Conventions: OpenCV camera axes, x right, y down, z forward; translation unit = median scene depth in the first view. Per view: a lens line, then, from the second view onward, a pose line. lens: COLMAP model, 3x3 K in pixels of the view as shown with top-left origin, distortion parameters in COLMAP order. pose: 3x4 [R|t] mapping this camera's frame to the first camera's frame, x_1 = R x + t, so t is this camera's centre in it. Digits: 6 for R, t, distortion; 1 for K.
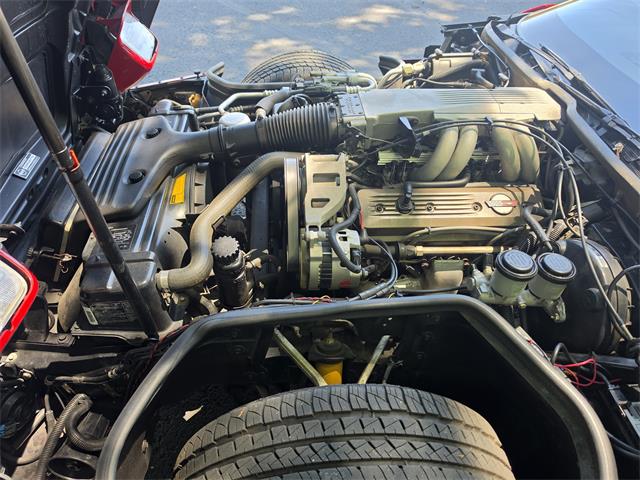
lens RADIAL K [[439.2, 0, 320.4], [0, 439.2, 238.6], [0, 0, 1]] dist [0.018726, -0.032462]
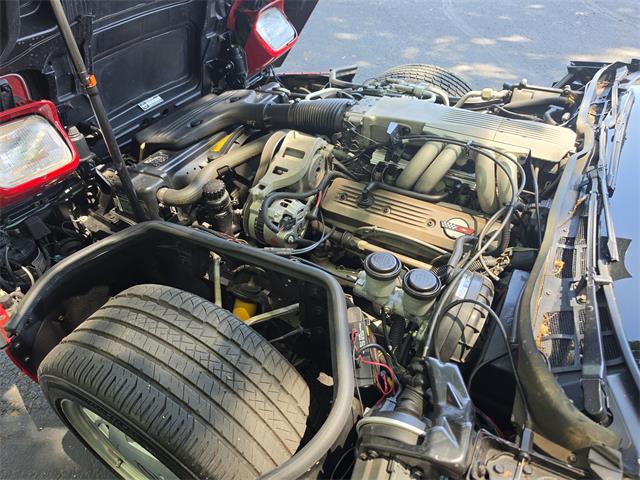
lens RADIAL K [[439.2, 0, 321.8], [0, 439.2, 241.9], [0, 0, 1]] dist [0.018726, -0.032462]
pose [[0.844567, 0.322809, -0.427202, 0.573974], [-0.337029, 0.940450, 0.044340, 0.006742], [0.416076, 0.106531, 0.903068, -0.001787]]
